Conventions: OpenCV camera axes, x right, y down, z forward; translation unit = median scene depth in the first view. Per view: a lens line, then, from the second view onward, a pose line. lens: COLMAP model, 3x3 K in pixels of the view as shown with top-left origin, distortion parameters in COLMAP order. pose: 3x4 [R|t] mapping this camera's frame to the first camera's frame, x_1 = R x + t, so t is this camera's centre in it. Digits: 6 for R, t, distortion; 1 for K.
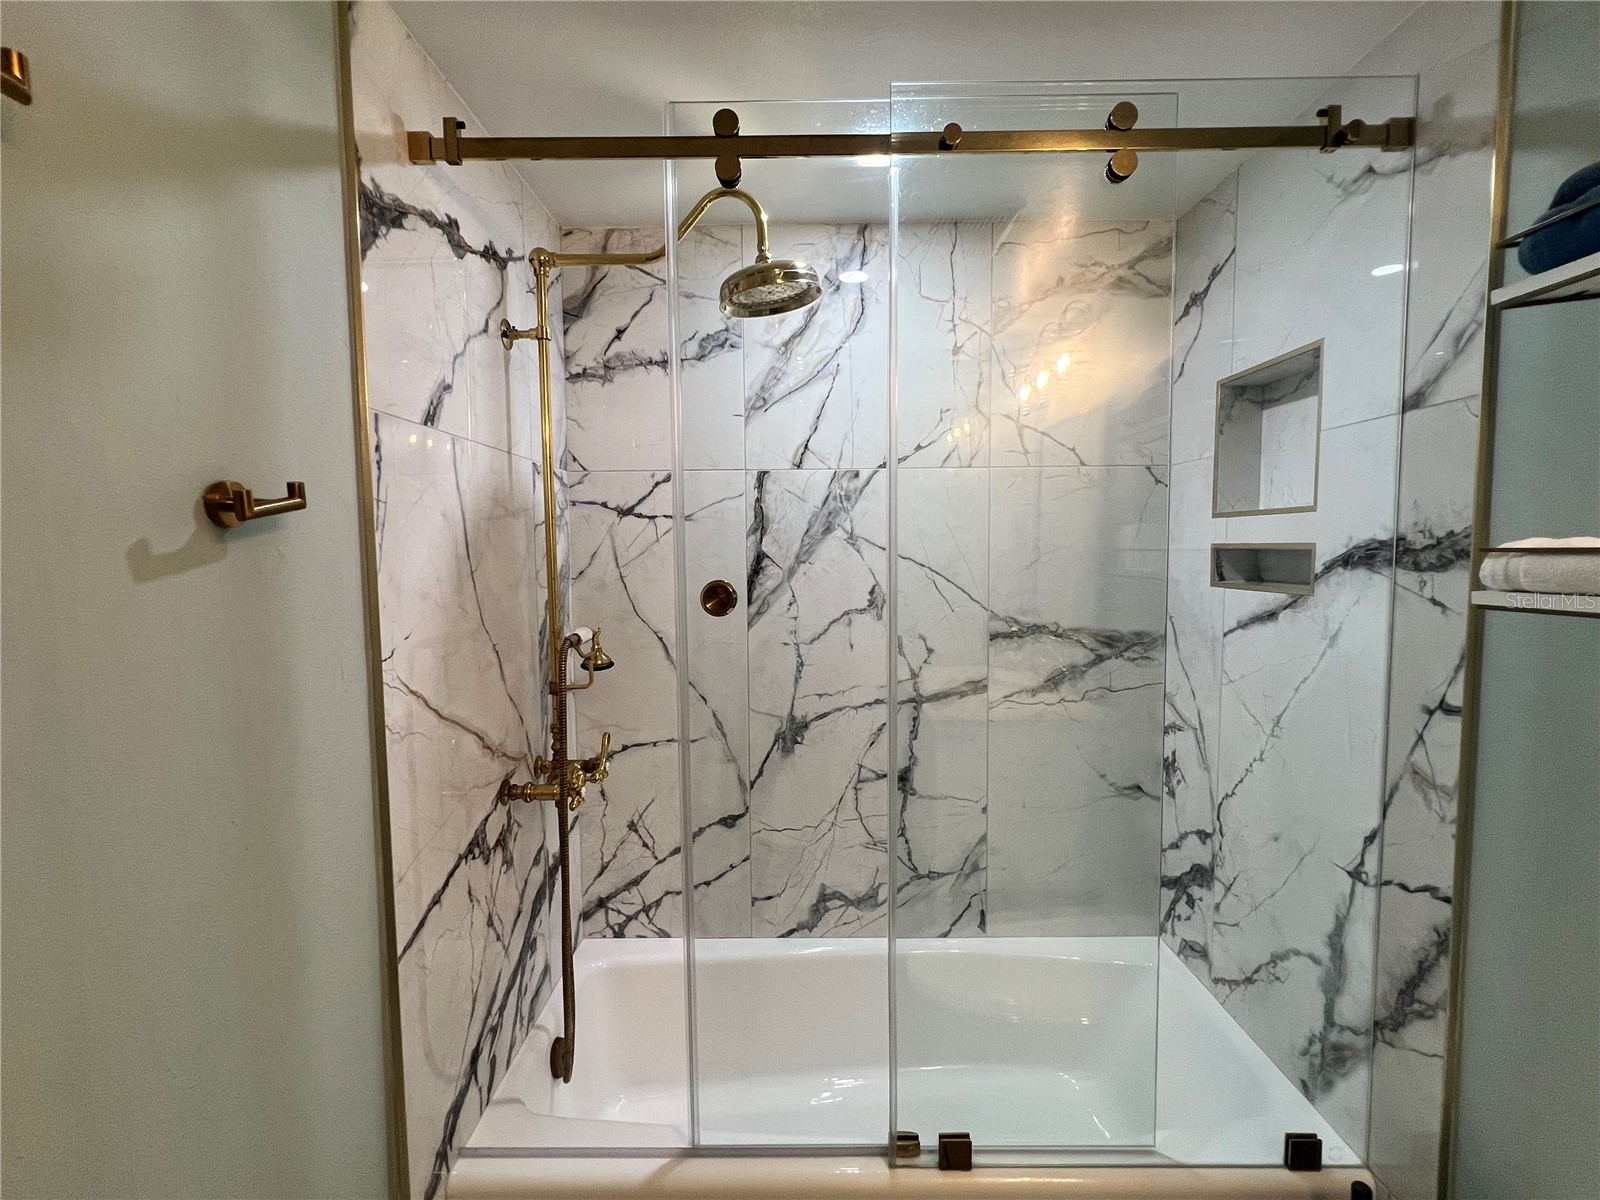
lens RADIAL K [[764.3, 0, 774.8], [0, 764.3, 603.2], [0, 0, 1]] dist [-0.002197, 0.000741]
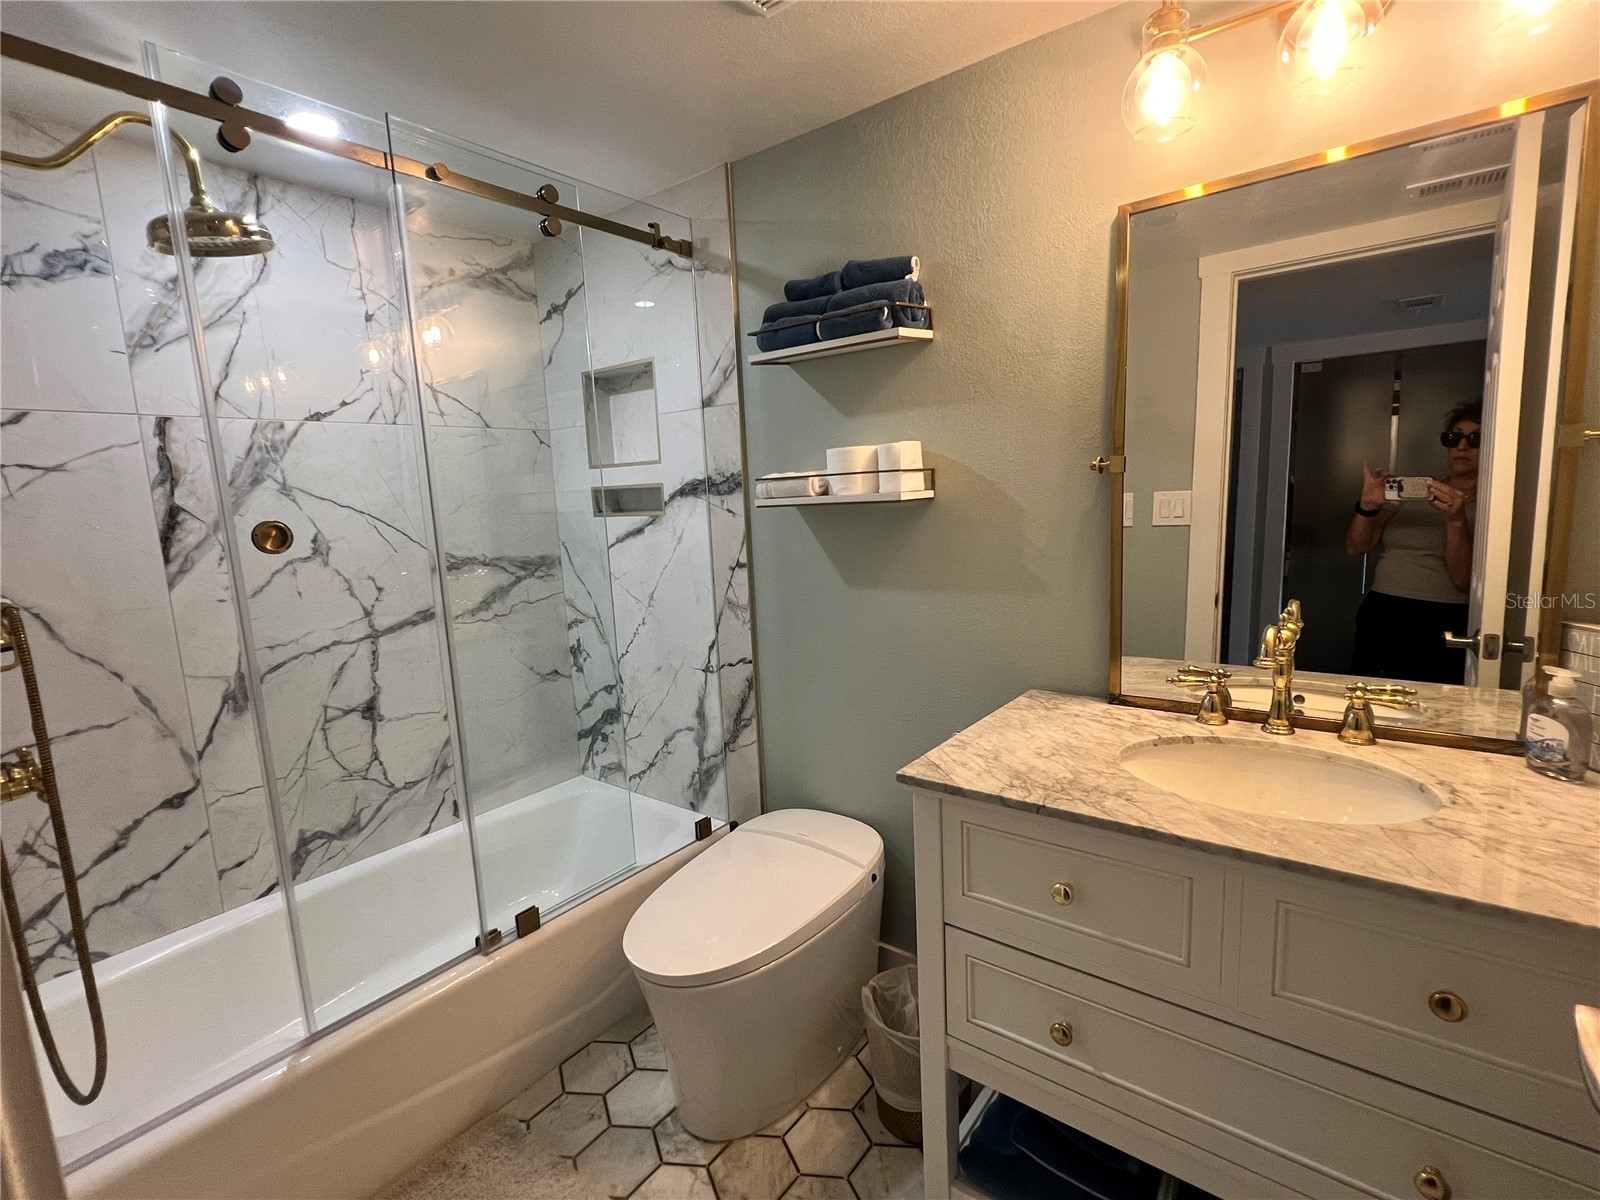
lens RADIAL K [[764.3, 0, 805.2], [0, 764.3, 603.6], [0, 0, 1]] dist [-0.002197, 0.000741]
pose [[0.599176, -0.134780, 0.789191, -0.316995], [0.095182, 0.990729, 0.096934, 0.034773], [-0.794939, 0.017036, 0.606450, -0.172486]]
